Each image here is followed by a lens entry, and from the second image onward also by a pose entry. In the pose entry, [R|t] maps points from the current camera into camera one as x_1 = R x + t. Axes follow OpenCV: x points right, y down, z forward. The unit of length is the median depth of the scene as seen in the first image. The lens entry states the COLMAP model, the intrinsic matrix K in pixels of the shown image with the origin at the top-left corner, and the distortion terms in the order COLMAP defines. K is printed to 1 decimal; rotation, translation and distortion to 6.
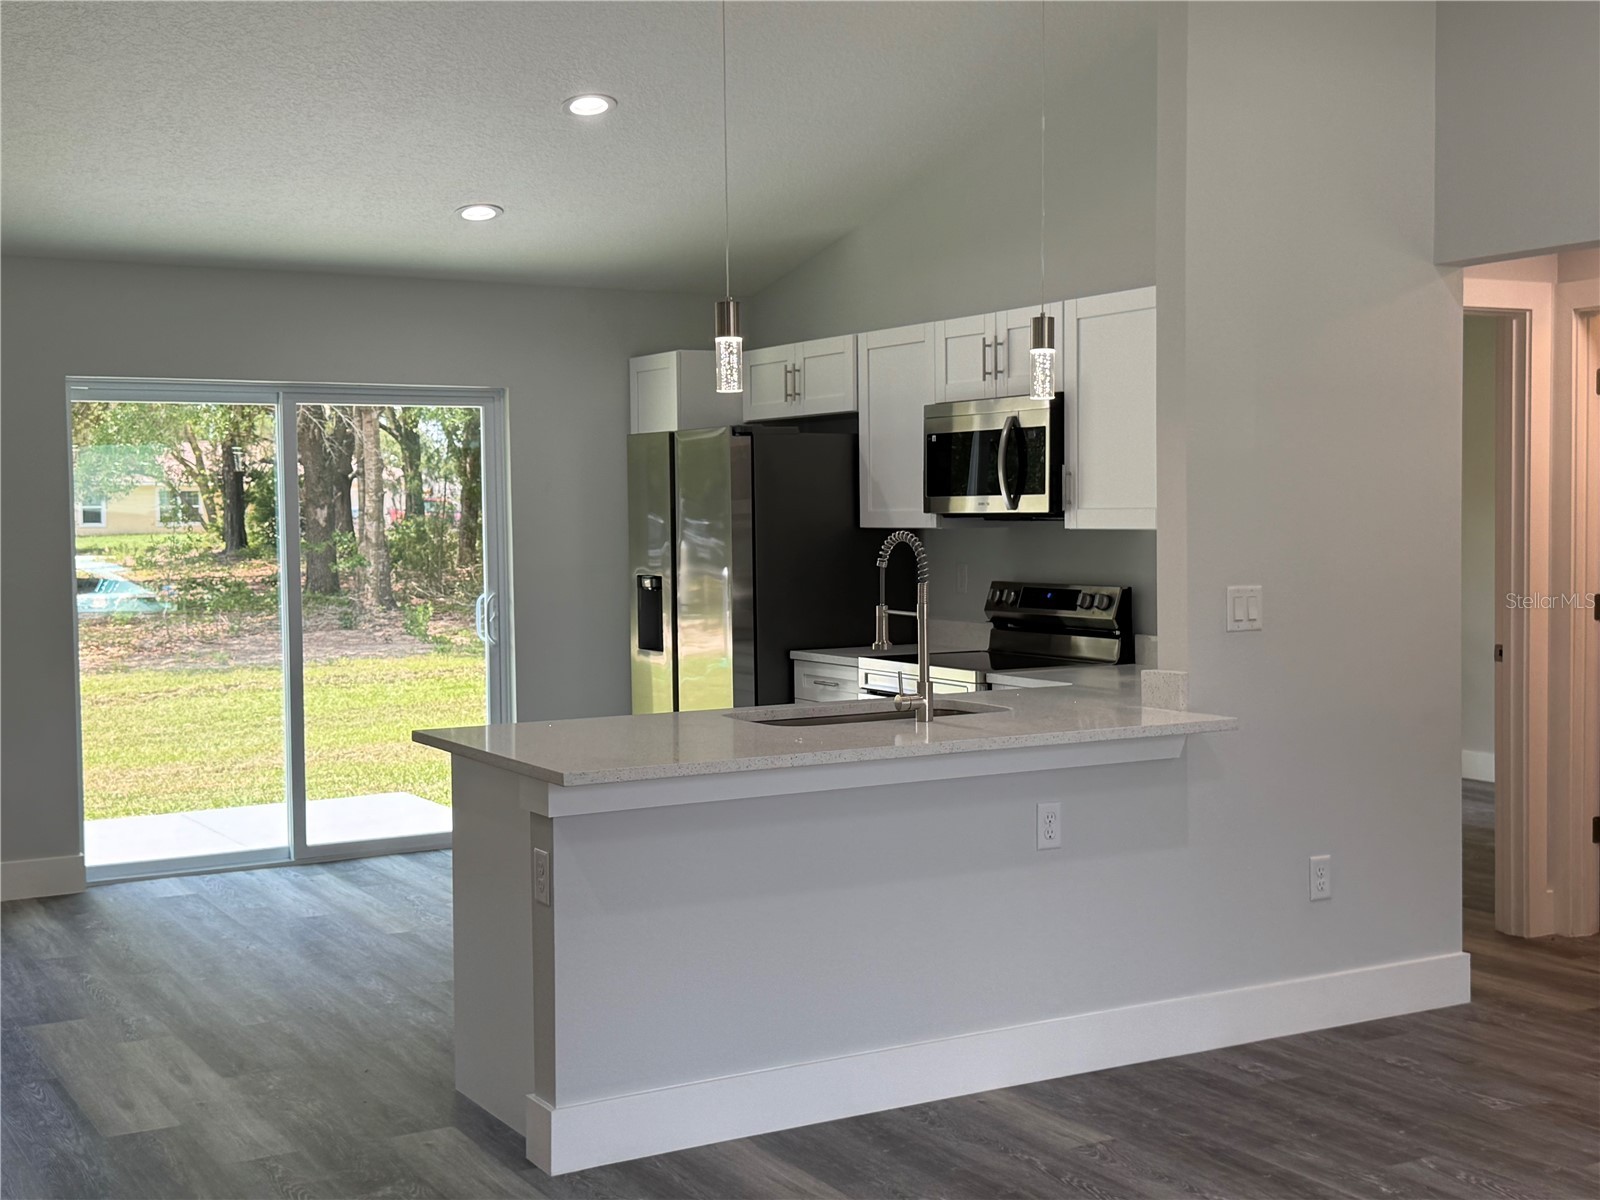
lens RADIAL K [[1979.2, 0, 798.8], [0, 1979.2, 595.5], [0, 0, 1]] dist [0.070785, -0.111778]
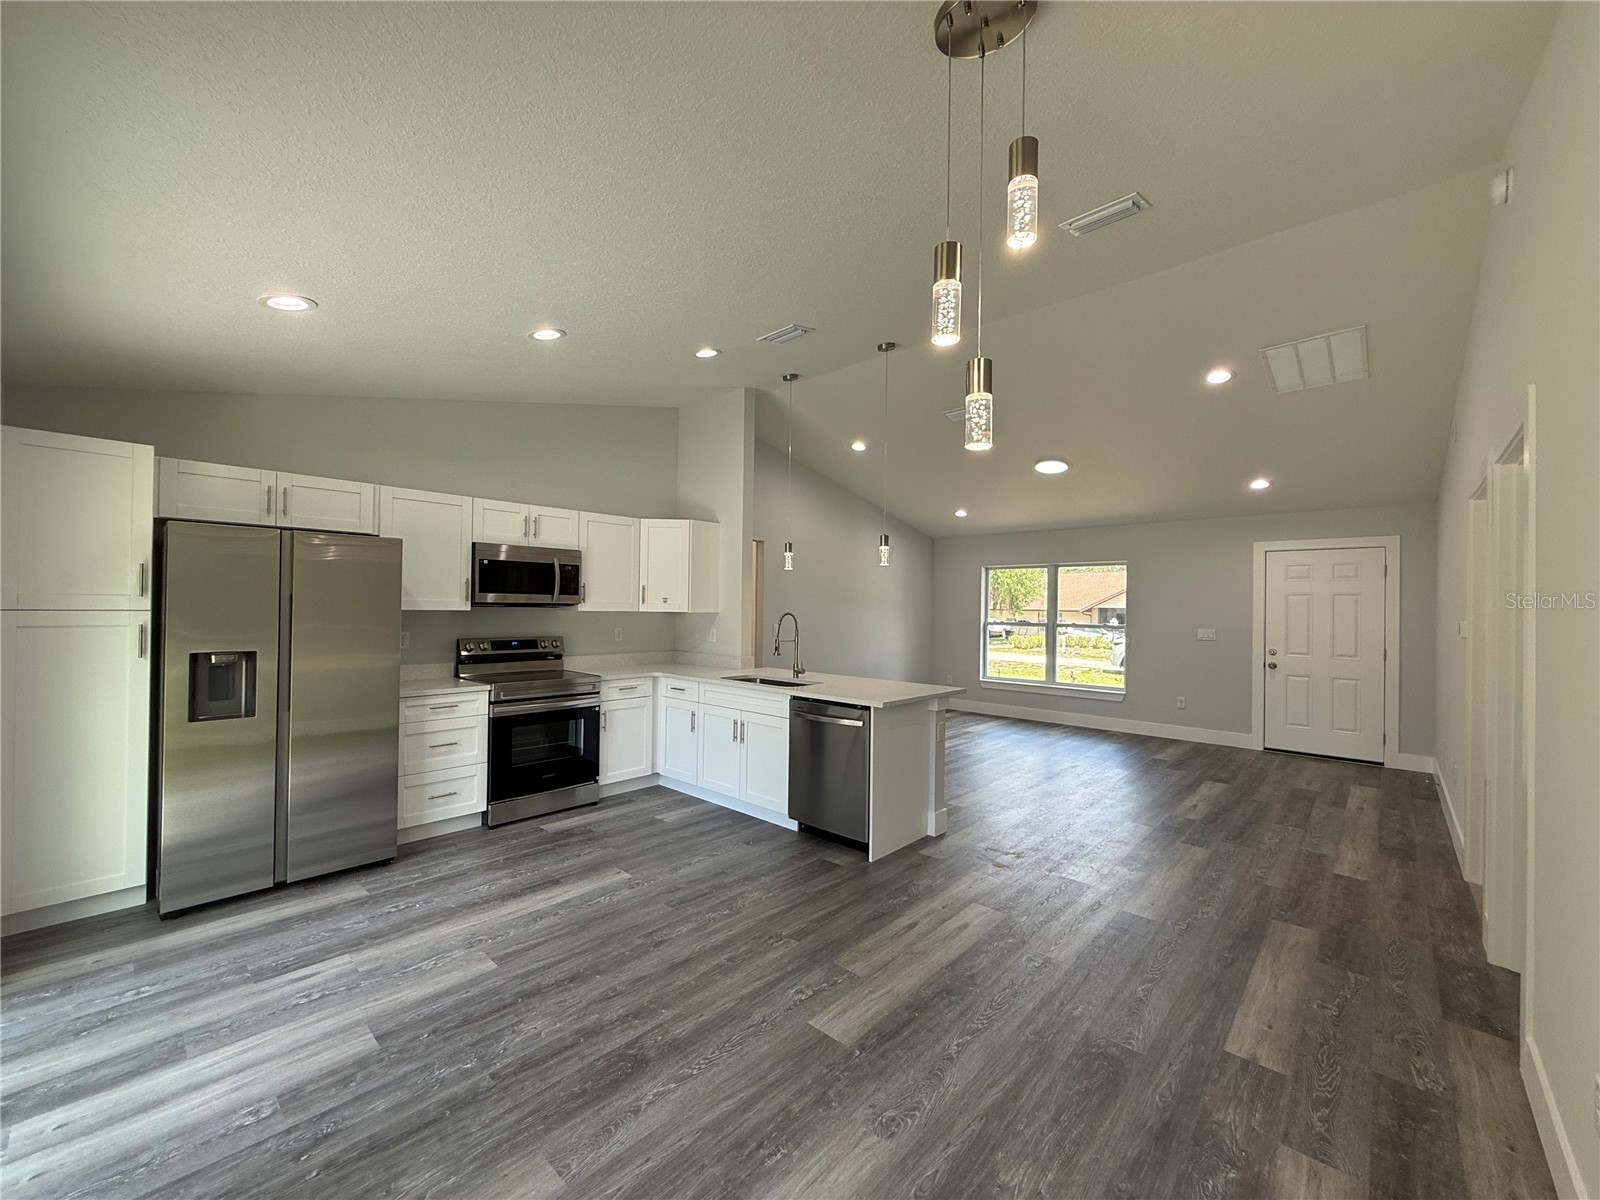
lens RADIAL K [[635.6, 0, 800.1], [0, 635.6, 602.2], [0, 0, 1]] dist [-0.000490, -0.000142]
pose [[-0.303942, 0.016750, 0.952543, -0.635200], [0.032718, 0.999439, -0.007135, -0.030640], [-0.952128, 0.028997, -0.304320, 0.982751]]
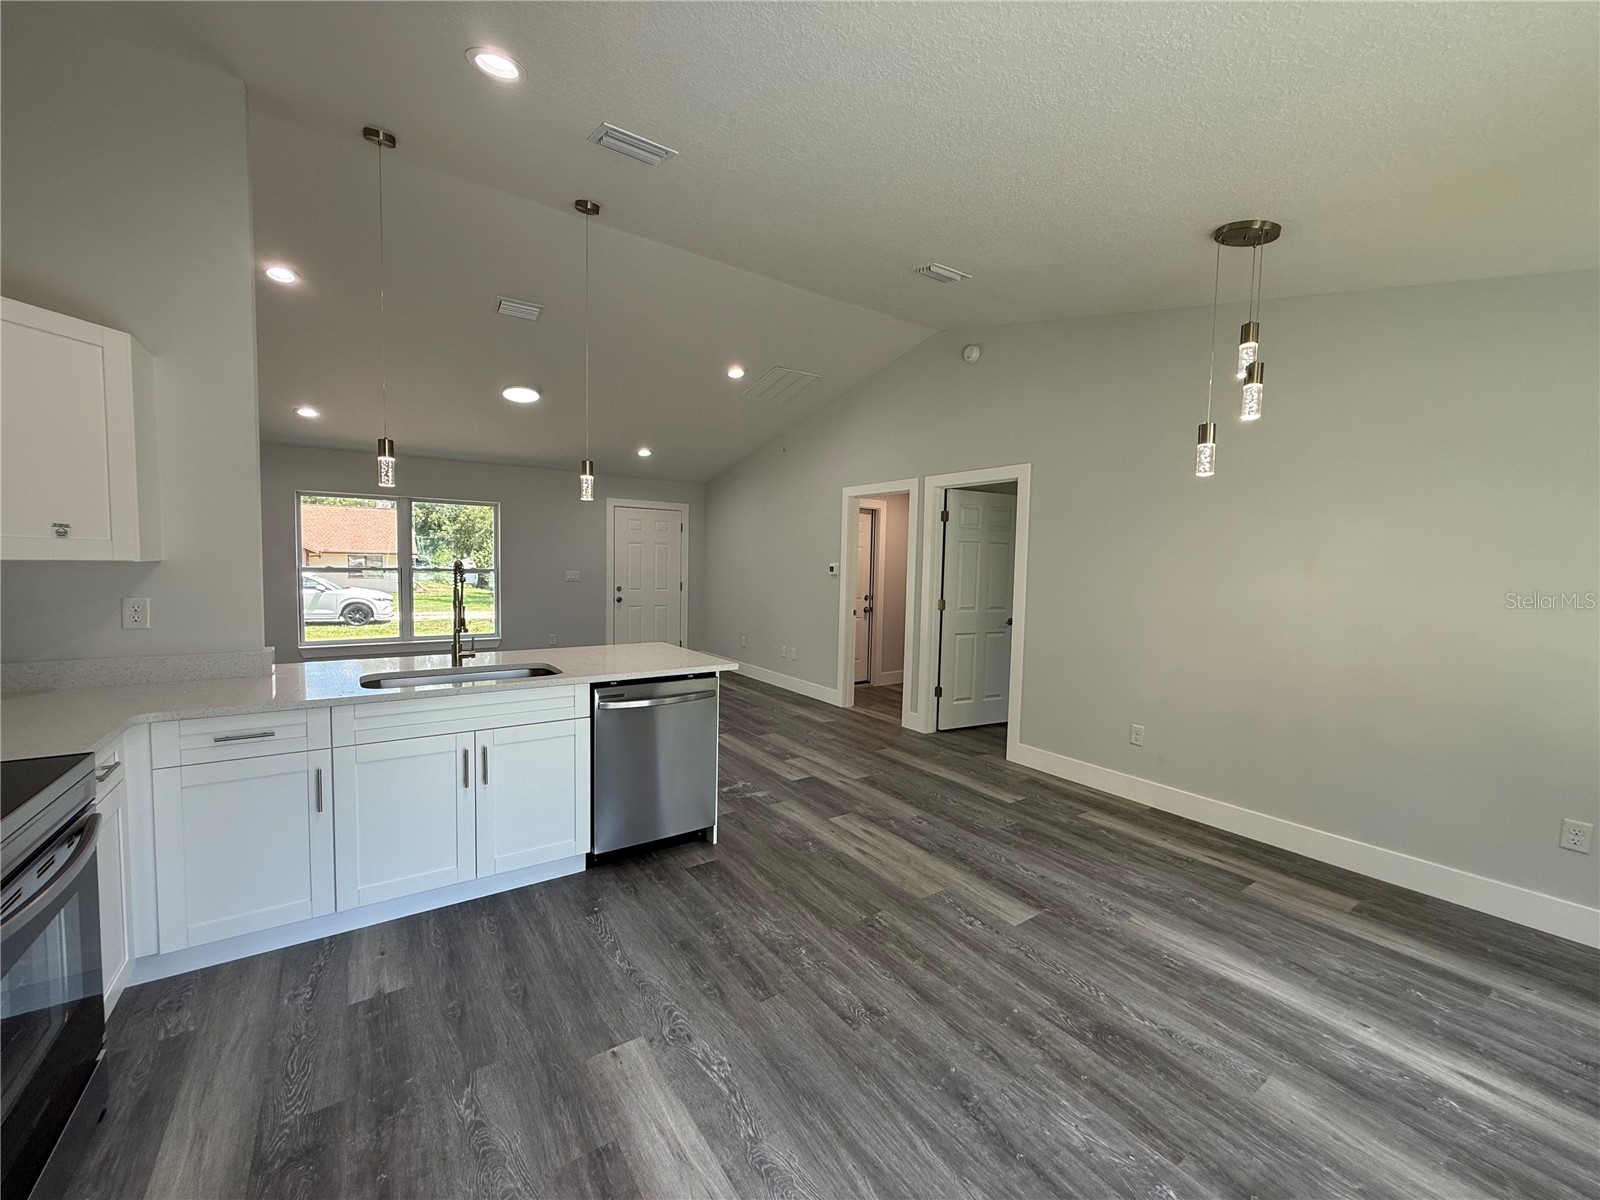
lens RADIAL K [[635.6, 0, 800.1], [0, 635.6, 602.2], [0, 0, 1]] dist [-0.000490, -0.000142]
pose [[-0.996451, -0.000681, -0.084172, -0.155394], [-0.009862, 0.994025, 0.108705, -0.046676], [0.083595, 0.109150, -0.990504, 1.230211]]
